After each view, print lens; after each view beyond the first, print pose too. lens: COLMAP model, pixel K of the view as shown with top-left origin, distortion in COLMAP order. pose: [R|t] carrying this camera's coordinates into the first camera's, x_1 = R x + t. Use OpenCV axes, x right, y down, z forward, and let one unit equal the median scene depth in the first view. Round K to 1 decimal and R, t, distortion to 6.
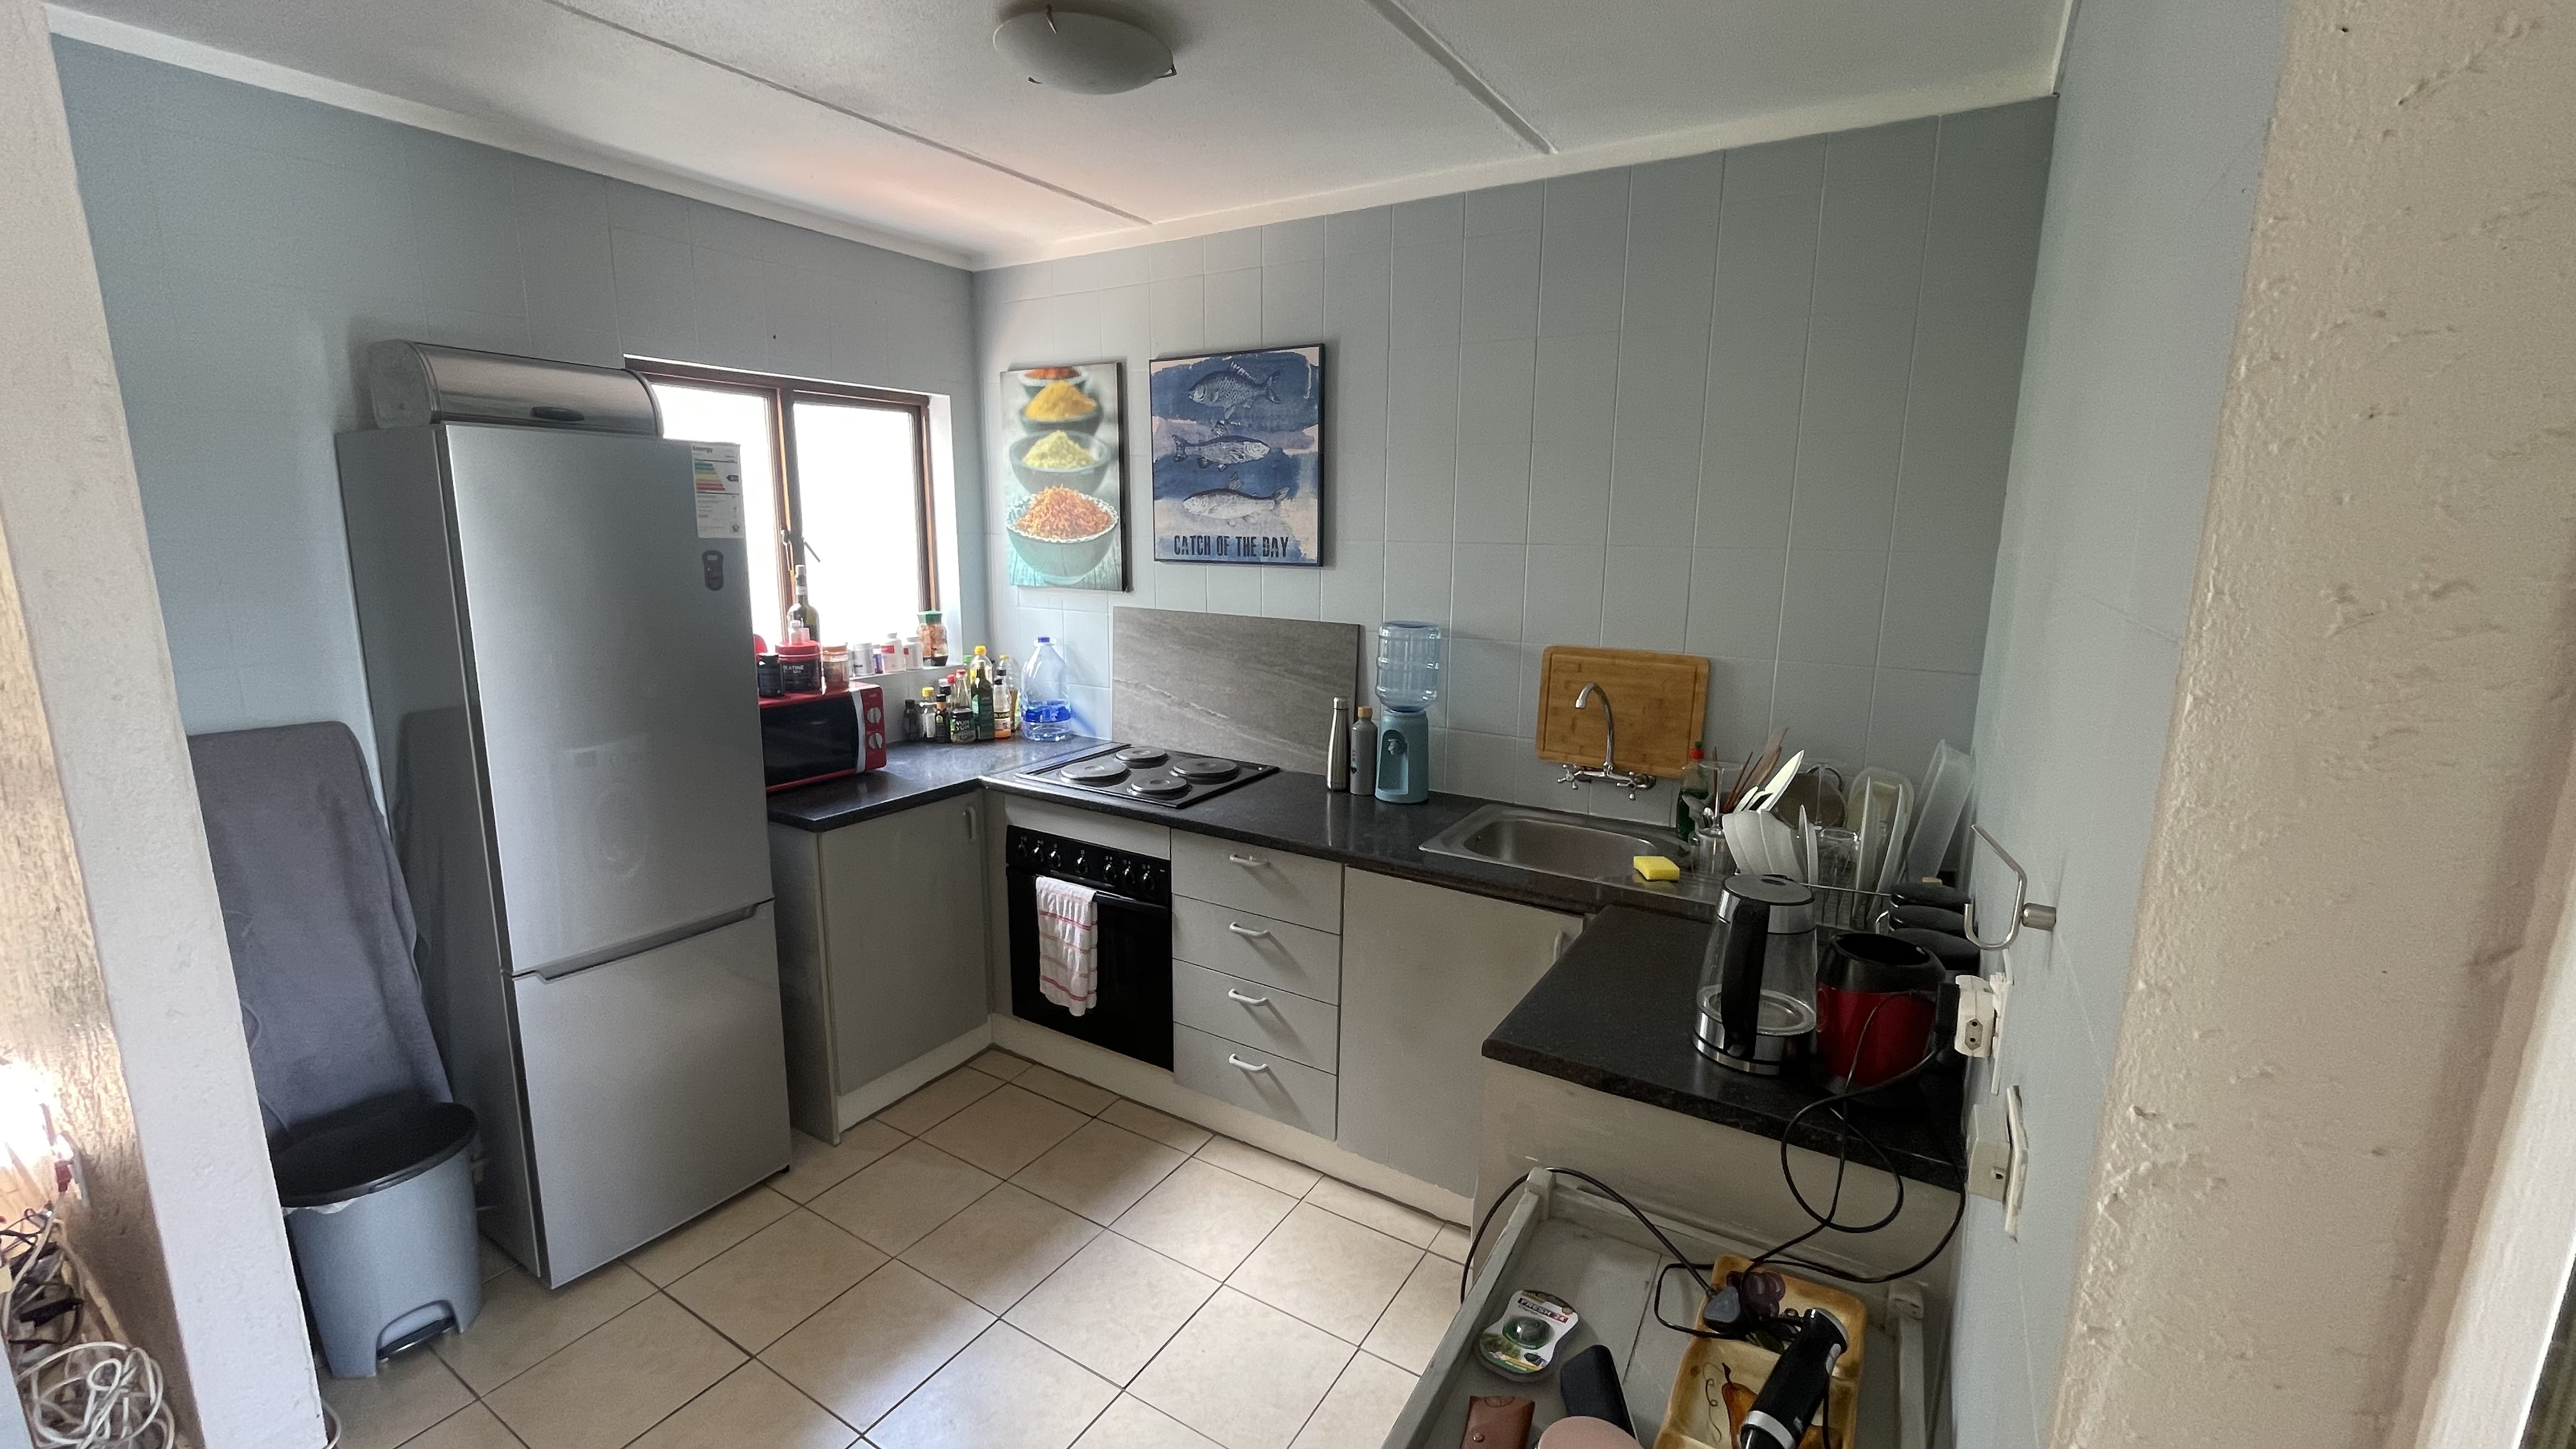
lens RADIAL K [[1055.4, 0, 1285.9], [0, 1055.4, 724.7], [0, 0, 1]] dist [-0.001963, 0.000368]
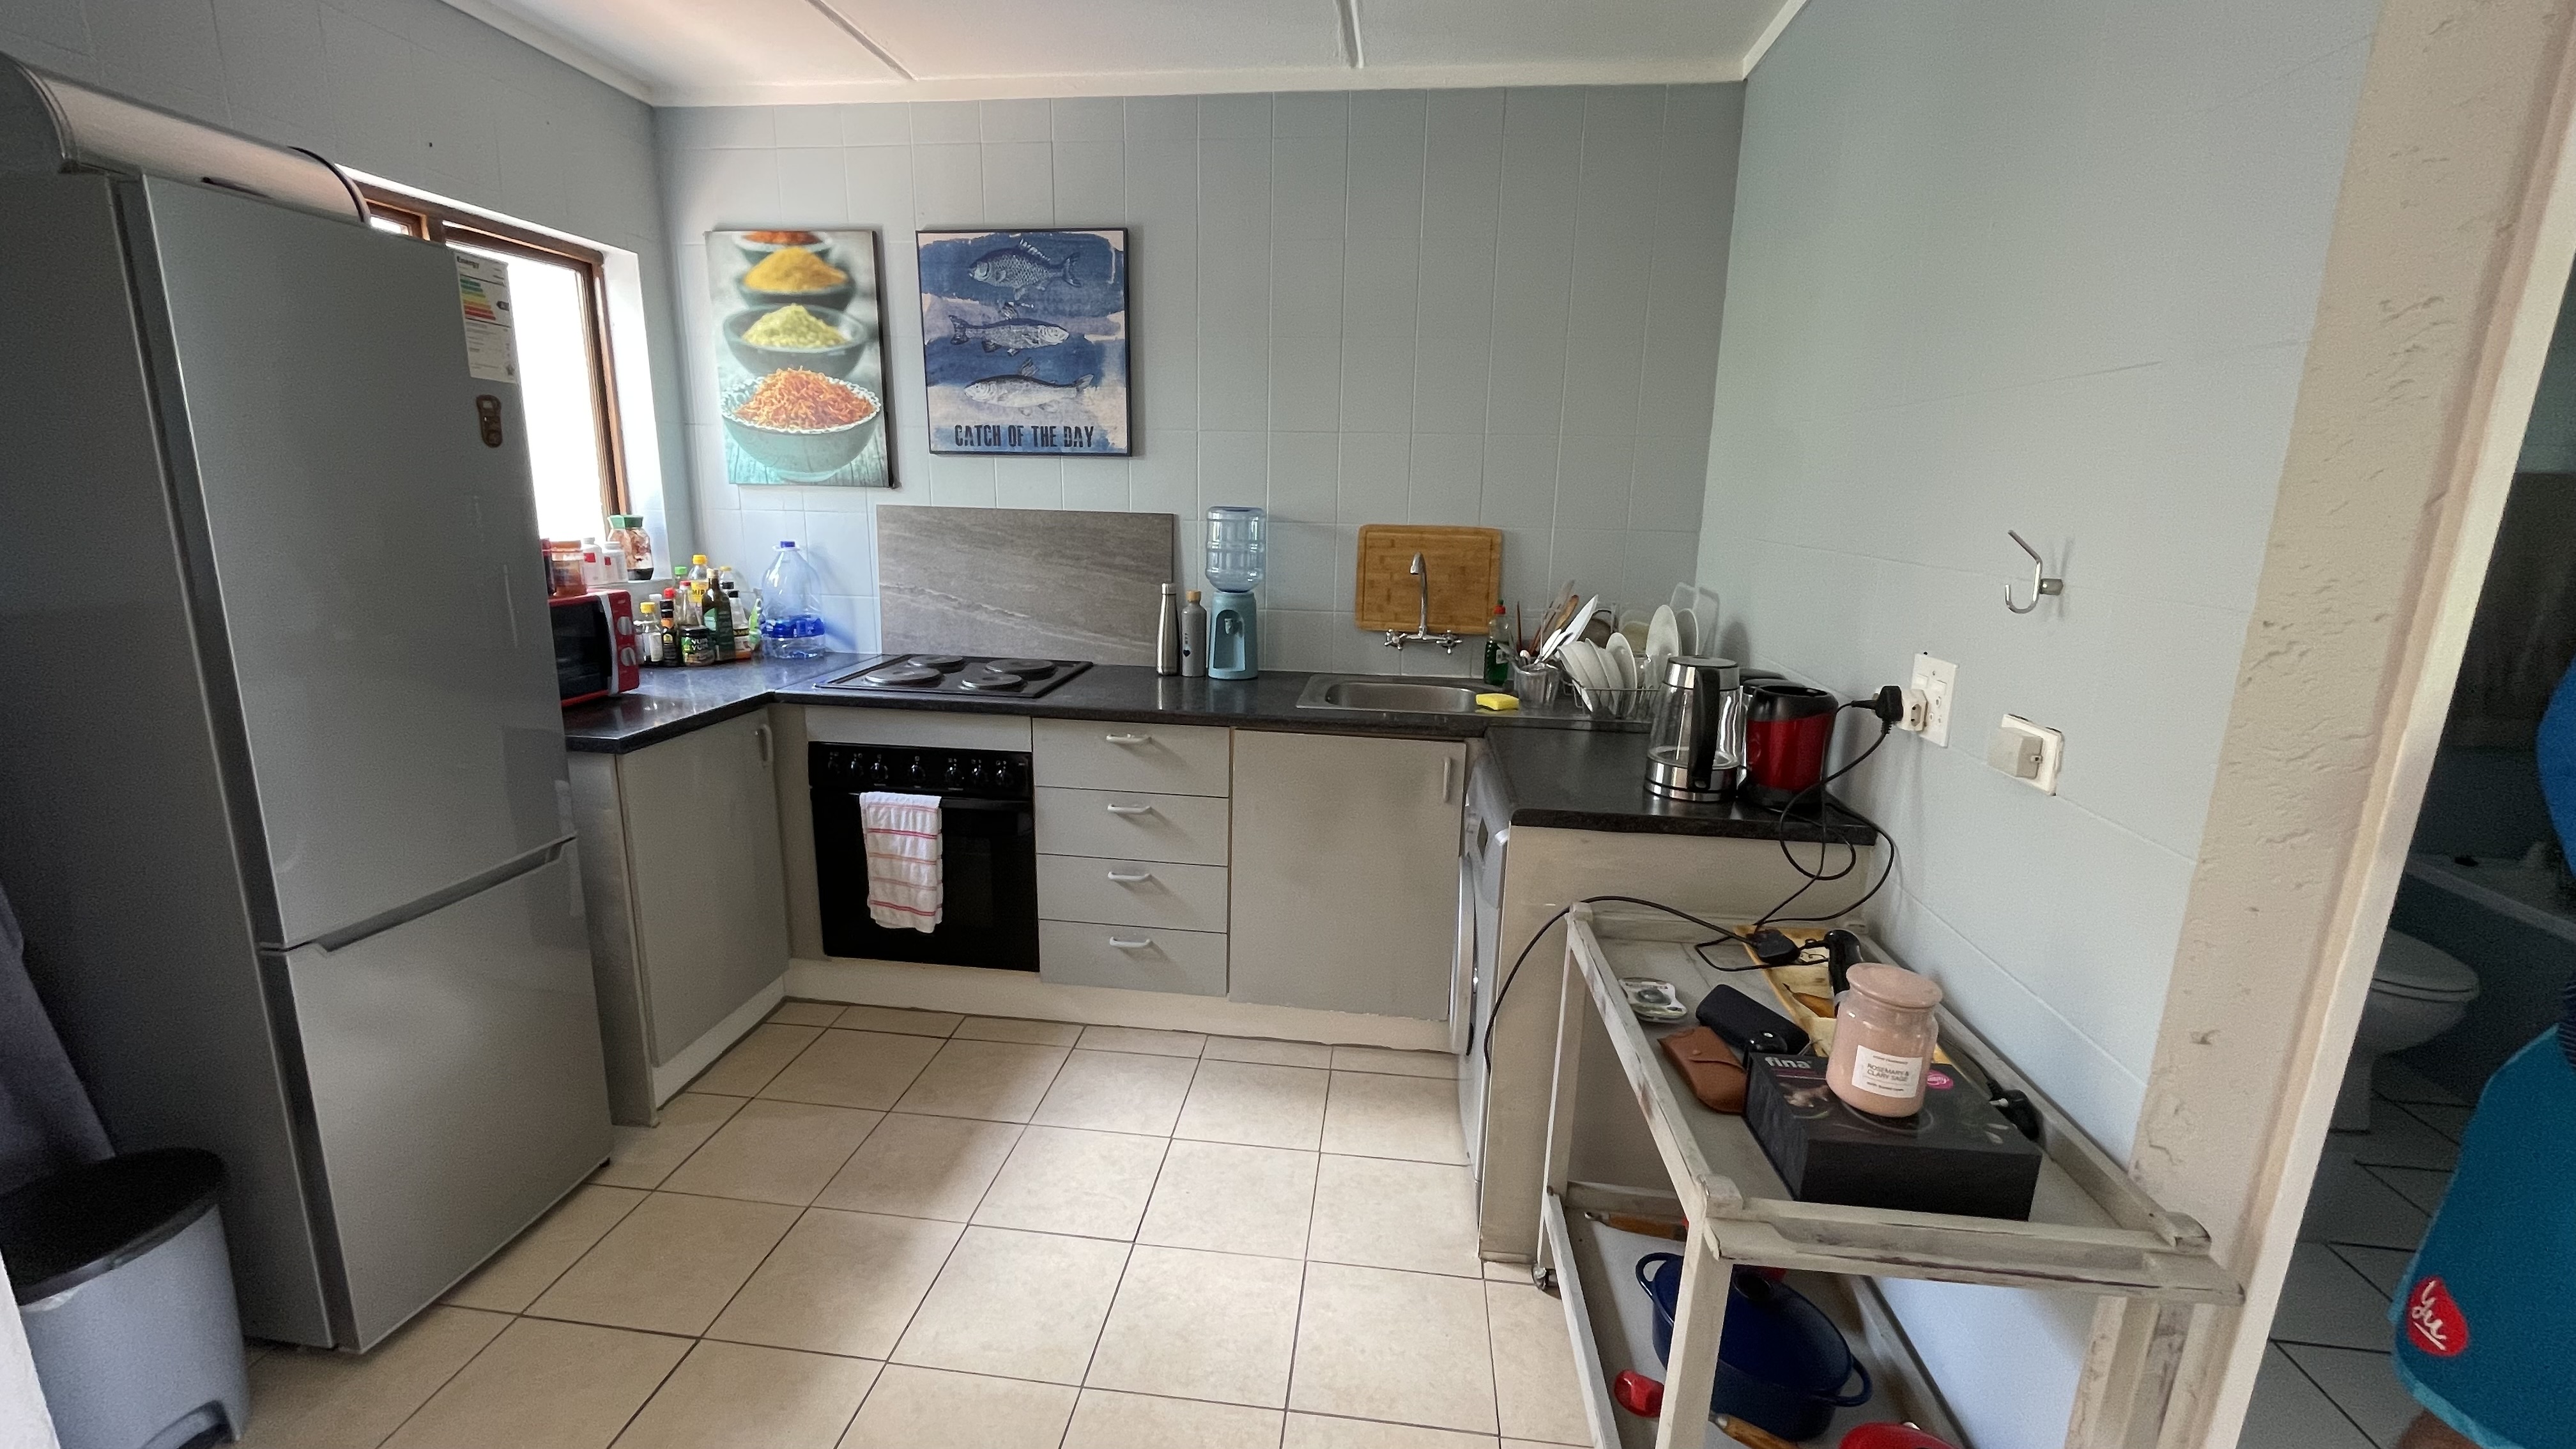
lens RADIAL K [[1055.4, 0, 1281.1], [0, 1055.4, 728.0], [0, 0, 1]] dist [-0.001963, 0.000368]
pose [[0.905172, -0.086402, 0.416171, -0.293494], [0.071174, 0.996108, 0.051999, 0.070081], [-0.419044, -0.017447, 0.907798, 0.022668]]
